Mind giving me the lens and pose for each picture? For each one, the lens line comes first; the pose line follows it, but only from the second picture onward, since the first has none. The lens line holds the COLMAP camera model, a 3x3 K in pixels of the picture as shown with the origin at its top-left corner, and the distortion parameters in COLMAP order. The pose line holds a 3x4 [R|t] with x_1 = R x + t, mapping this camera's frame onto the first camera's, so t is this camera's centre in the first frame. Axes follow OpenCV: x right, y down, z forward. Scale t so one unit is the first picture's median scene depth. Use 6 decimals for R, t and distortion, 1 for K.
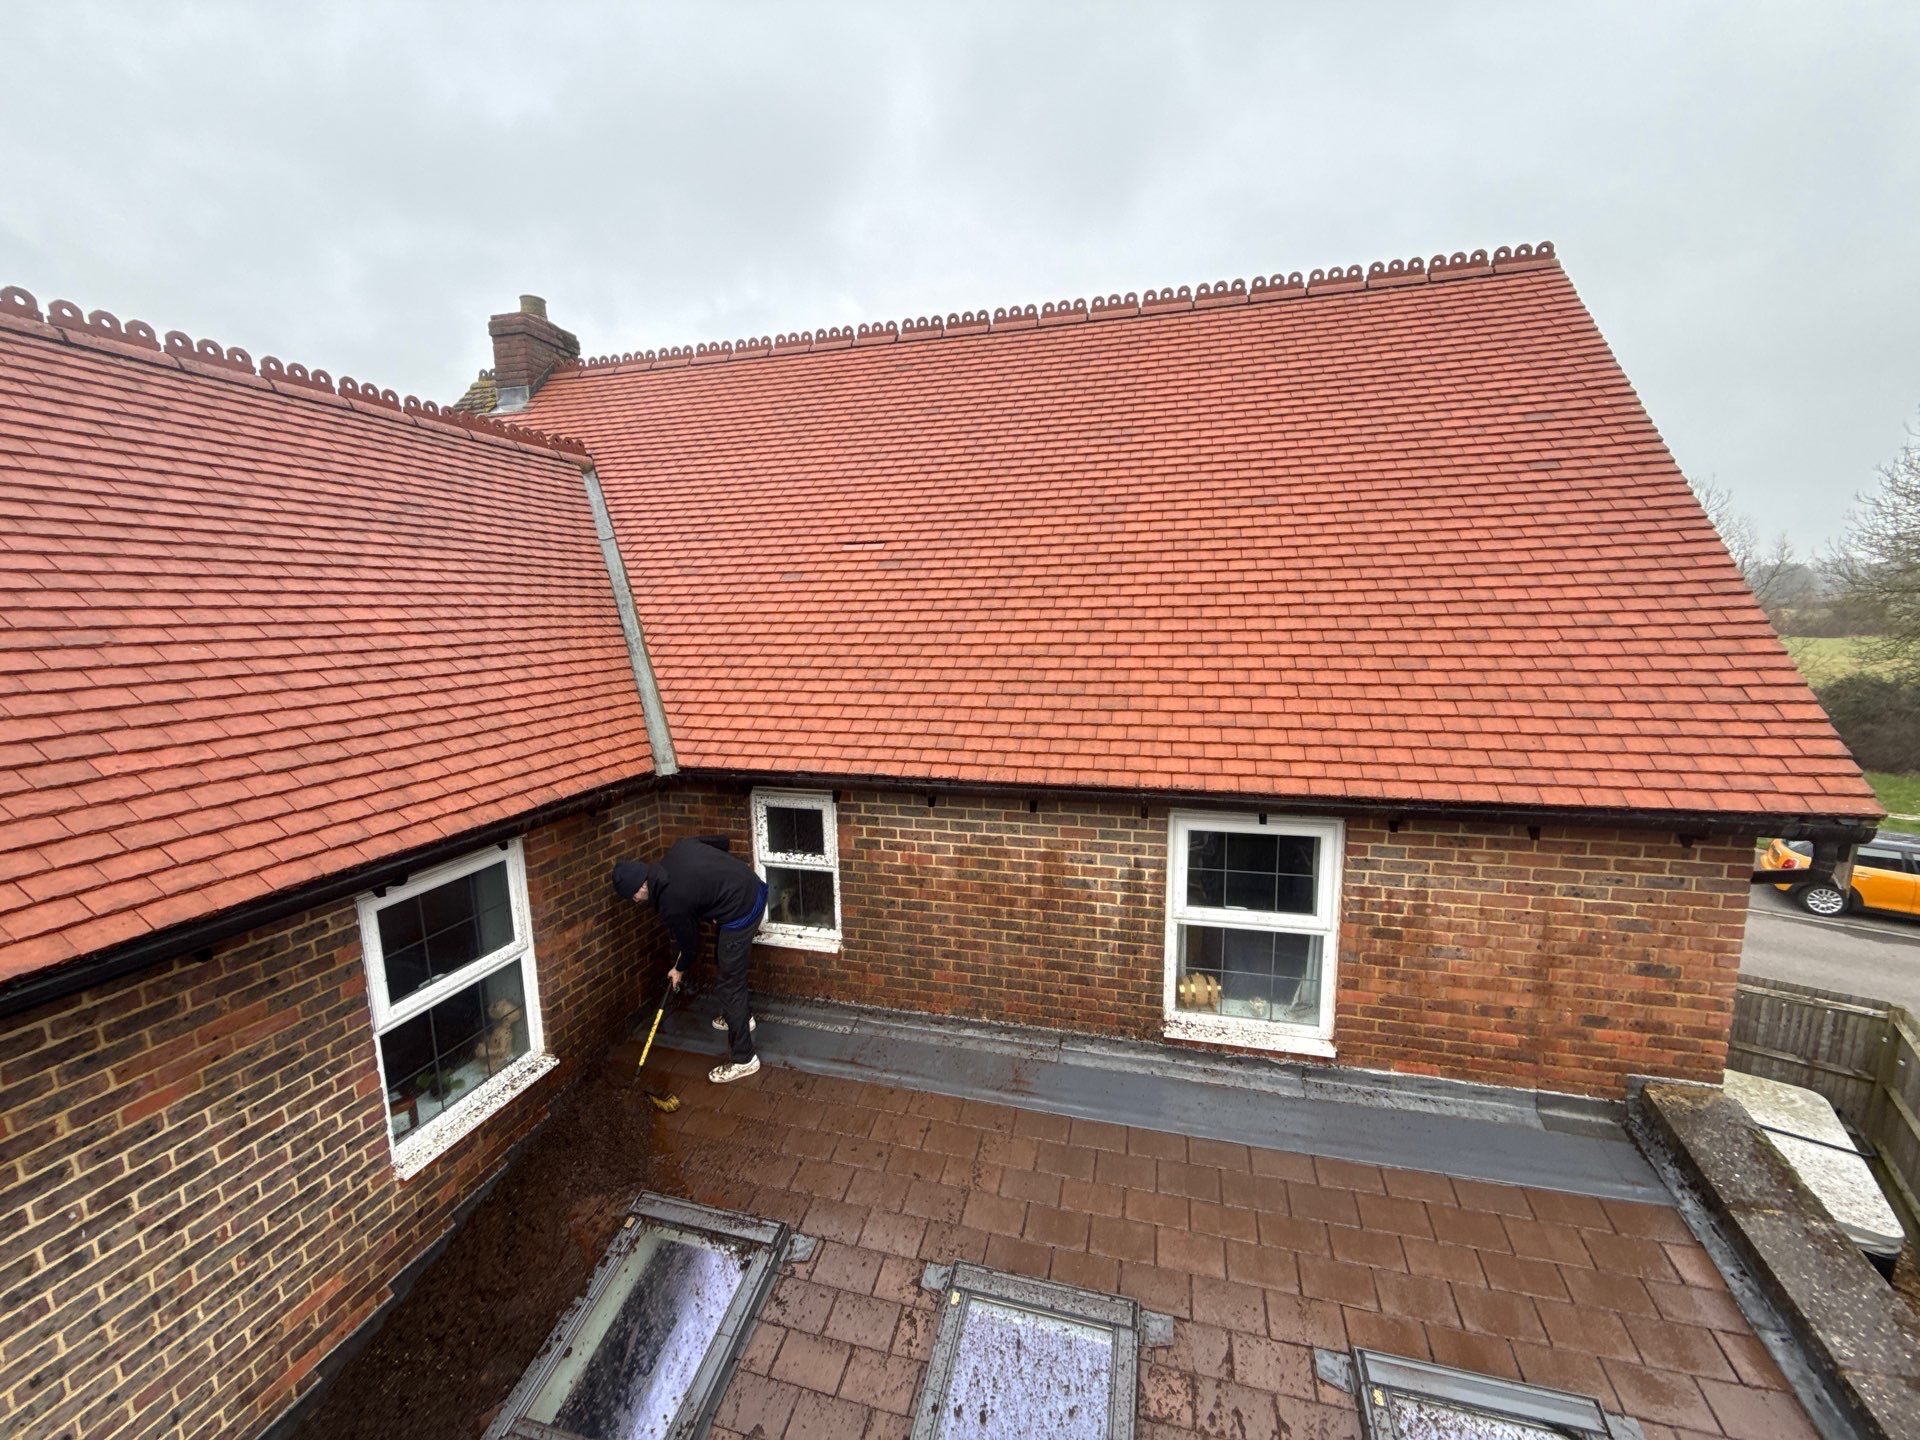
lens RADIAL K [[758.4, 0, 960.0], [0, 758.4, 720.0], [0, 0, 1]] dist [0.000562, -0.000051]
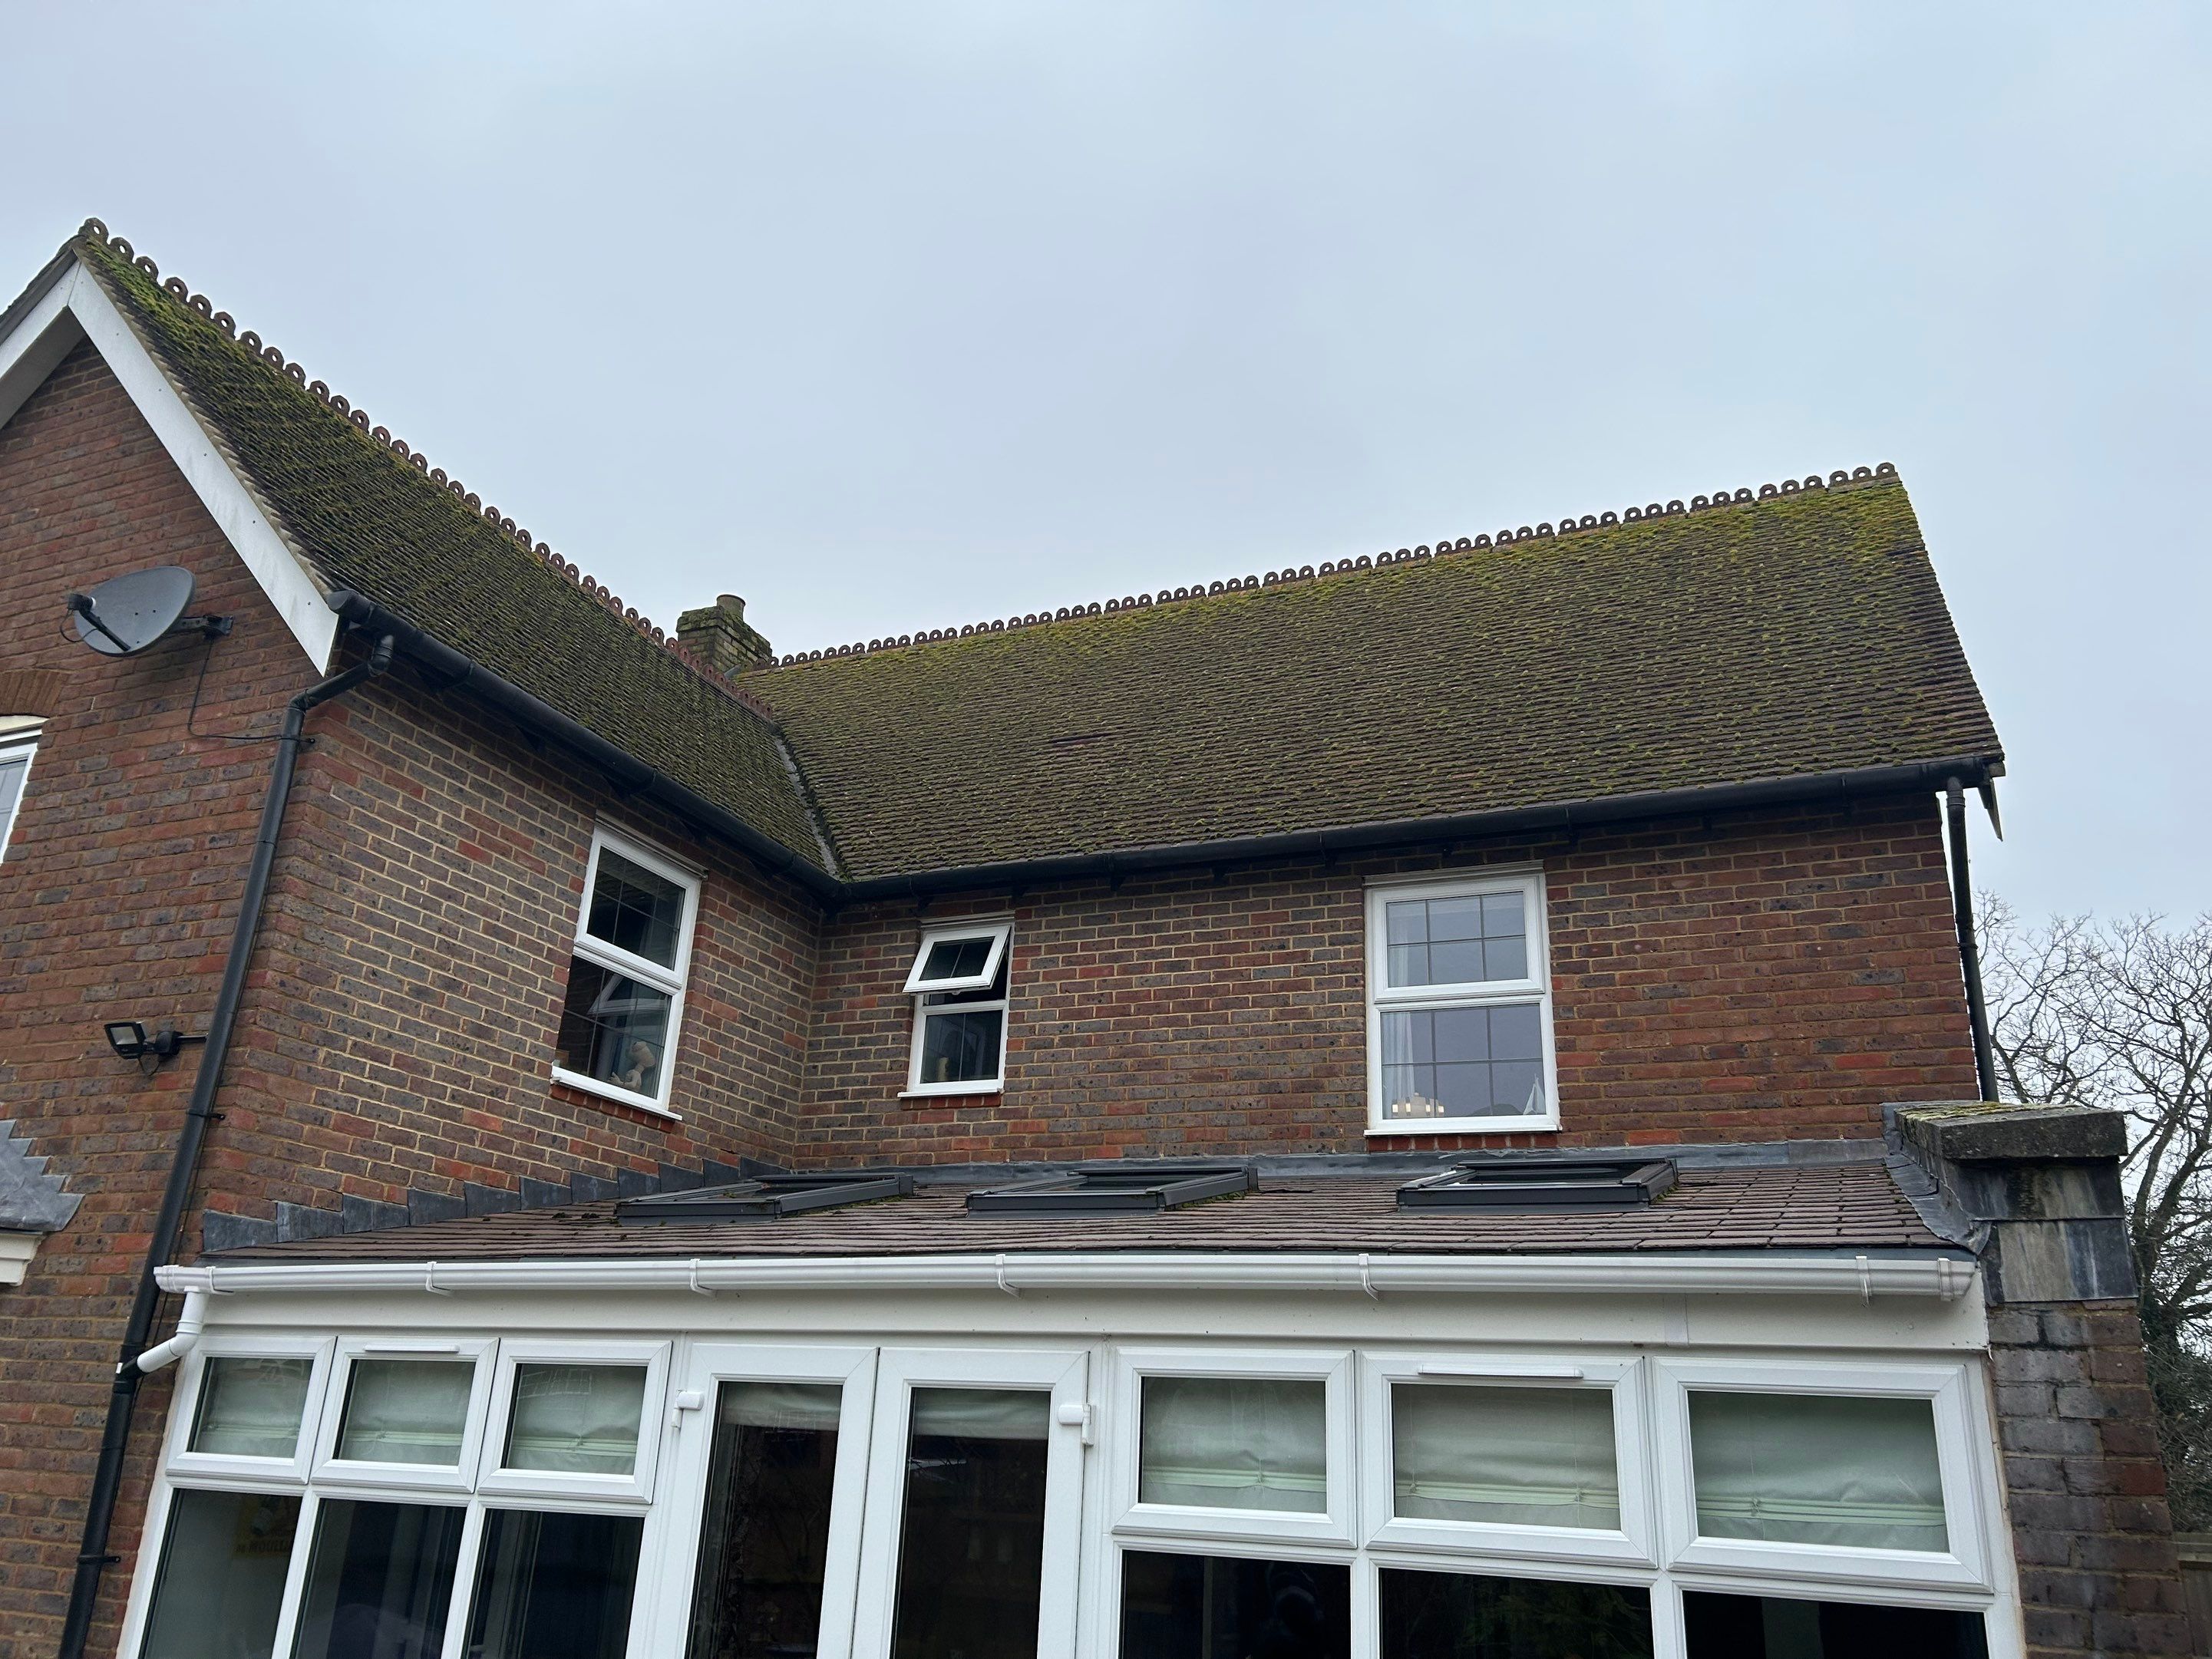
lens RADIAL K [[1664.6, 0, 1107.1], [0, 1664.6, 847.7], [0, 0, 1]] dist [0.059012, -0.072400]
pose [[0.987235, 0.006202, -0.159152, 0.291630], [-0.083420, 0.871356, -0.483507, 1.101919], [0.135679, 0.490611, 0.860751, -0.817965]]
